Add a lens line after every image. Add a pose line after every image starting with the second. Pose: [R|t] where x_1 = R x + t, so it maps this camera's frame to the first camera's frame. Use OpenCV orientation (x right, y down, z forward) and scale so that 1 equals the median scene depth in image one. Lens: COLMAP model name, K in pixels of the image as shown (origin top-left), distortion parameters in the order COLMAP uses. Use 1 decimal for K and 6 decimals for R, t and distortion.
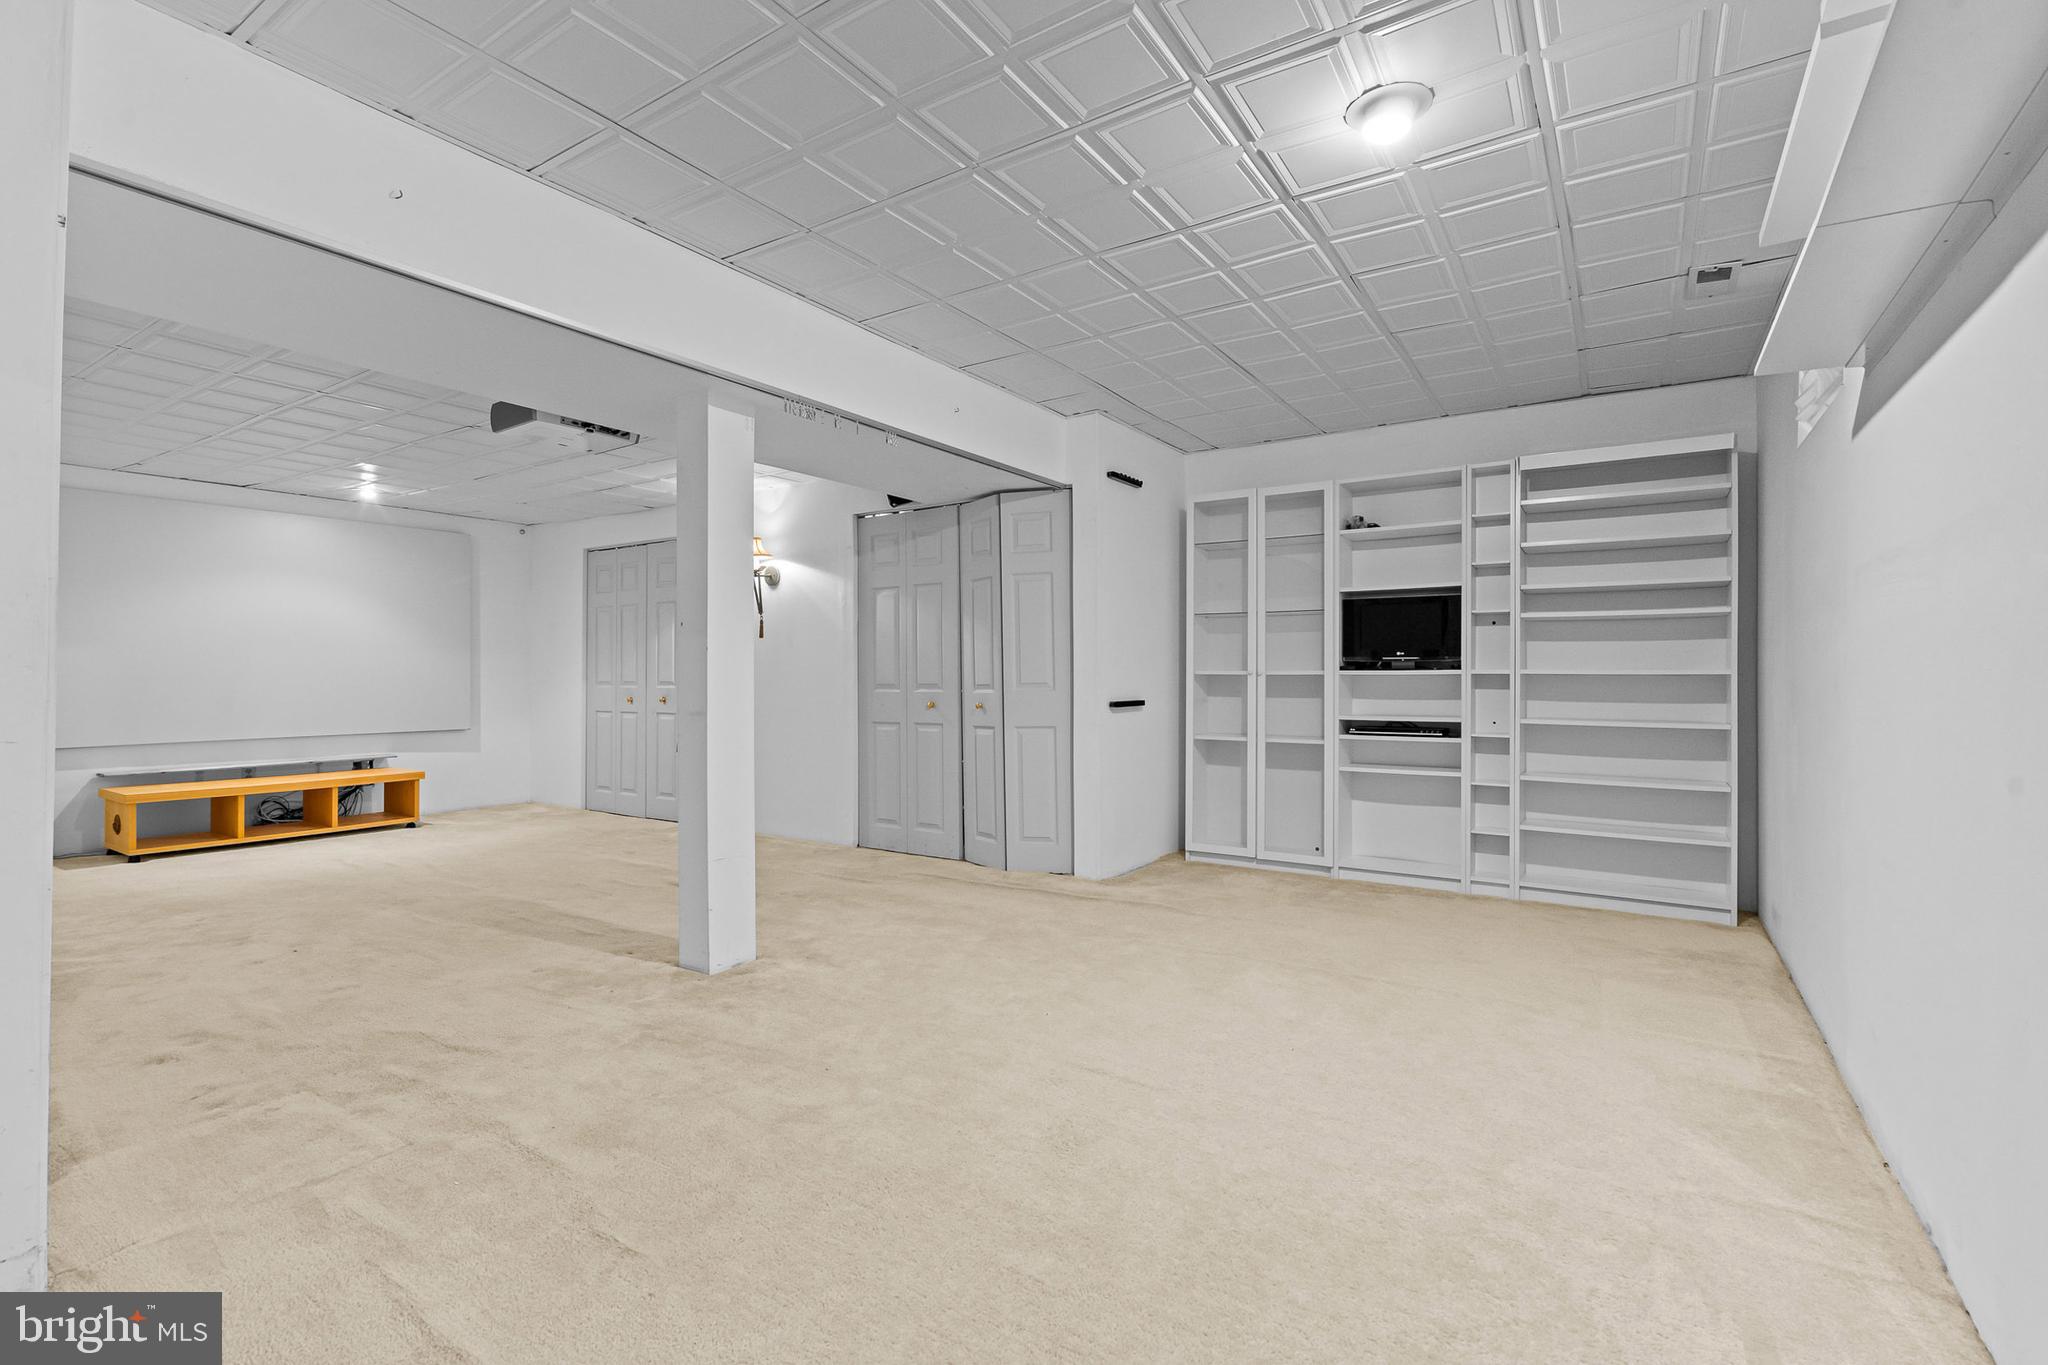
lens RADIAL K [[927.9, 0, 1021.4], [0, 927.9, 674.9], [0, 0, 1]] dist [-0.006631, 0.002830]
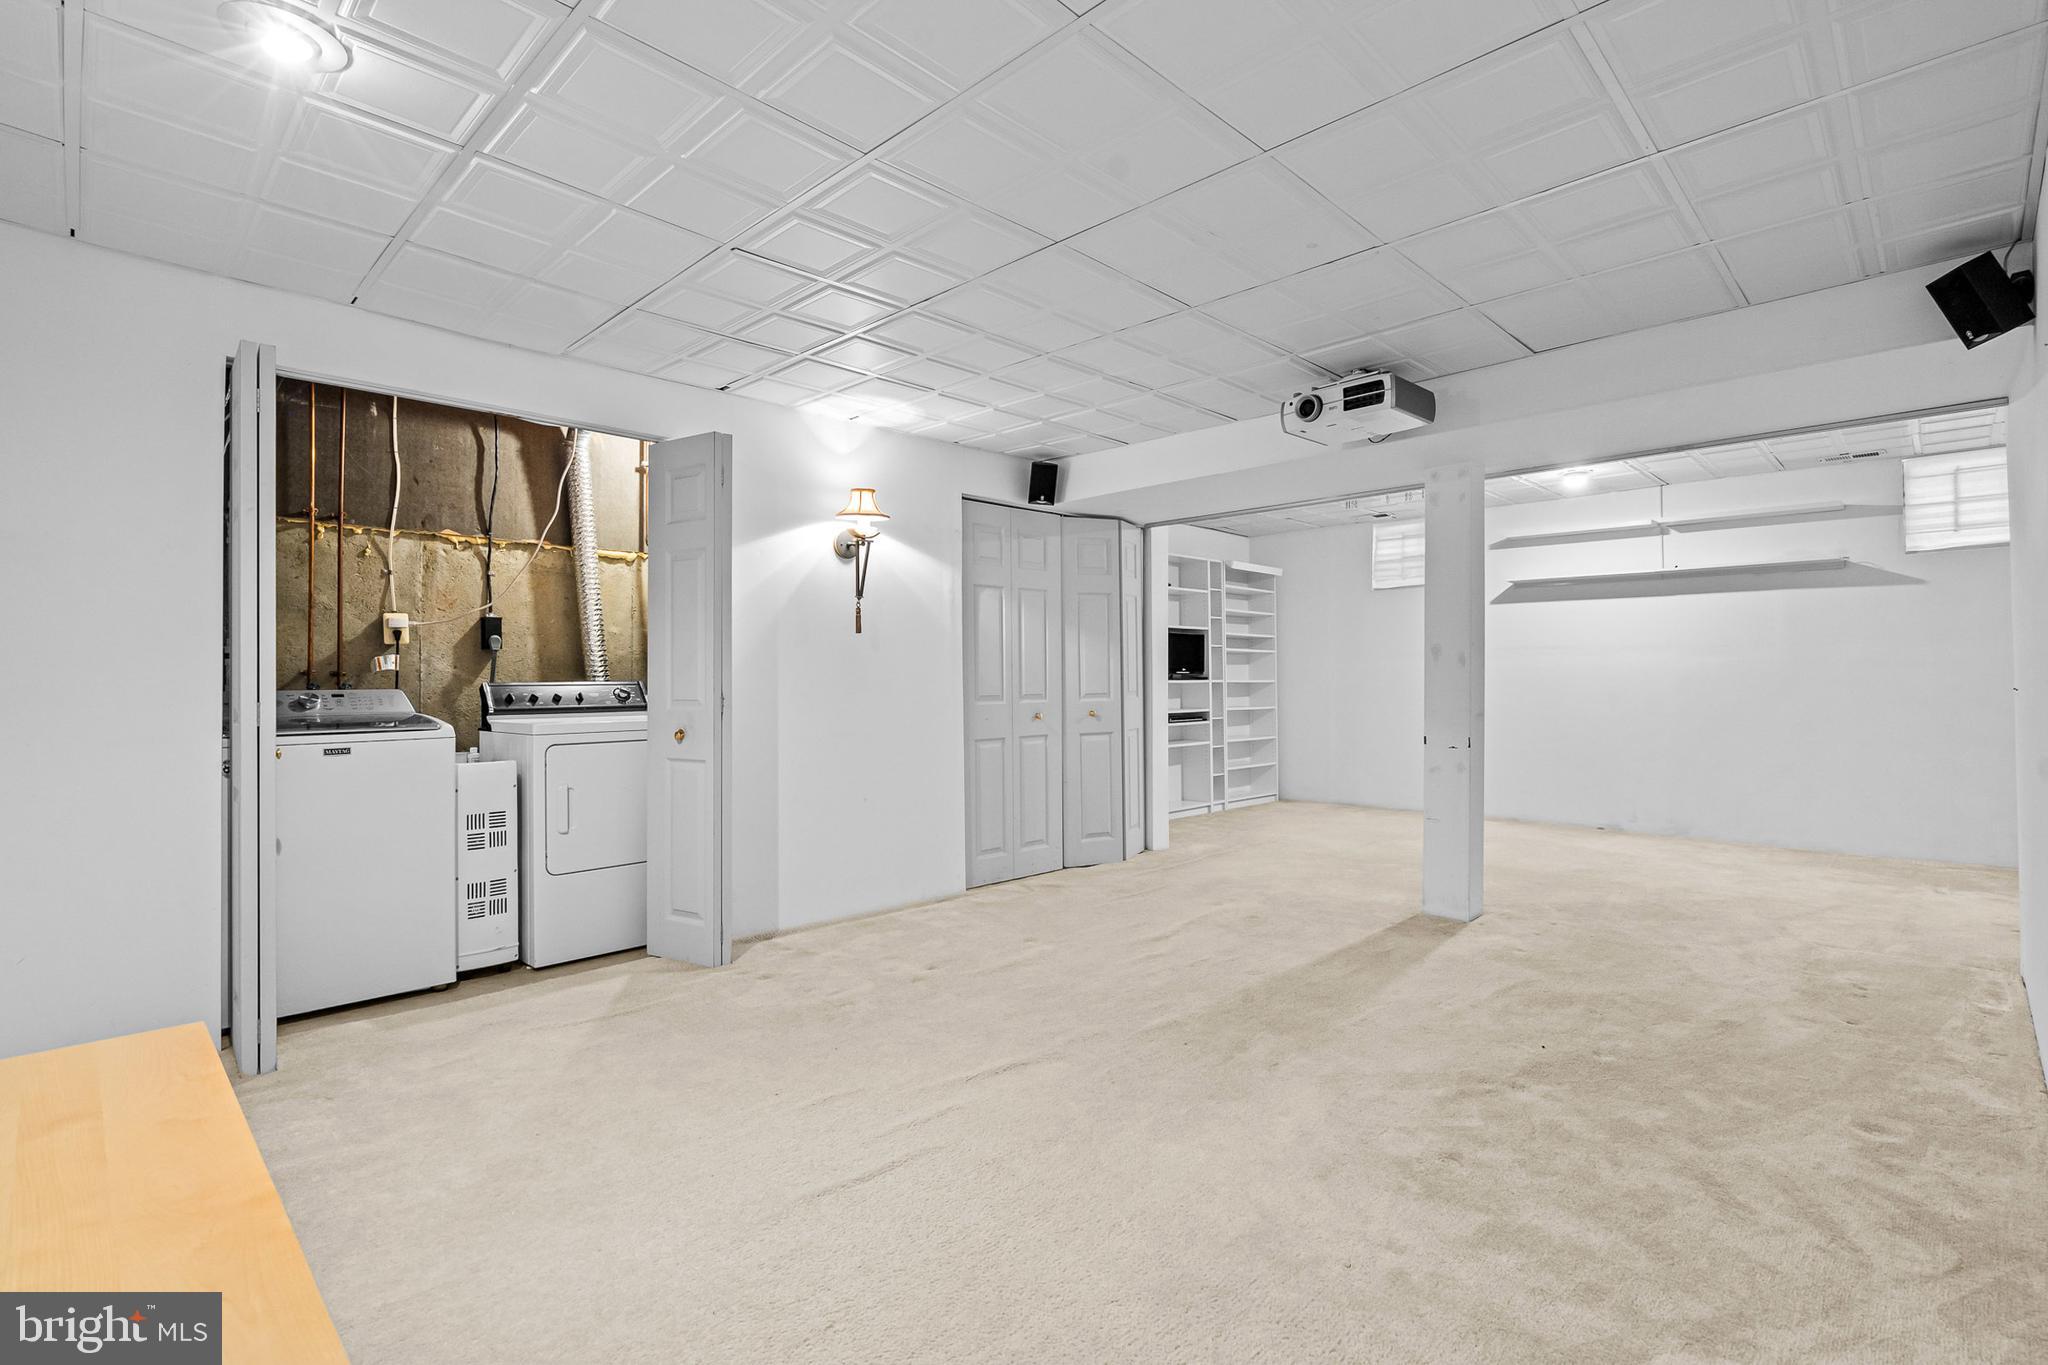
lens RADIAL K [[927.9, 0, 1016.3], [0, 927.9, 681.5], [0, 0, 1]] dist [-0.006631, 0.002830]
pose [[0.212256, 0.003895, 0.977206, -1.027348], [0.013086, 0.999891, -0.006828, 0.002936], [-0.977126, 0.014237, 0.212182, 0.810562]]
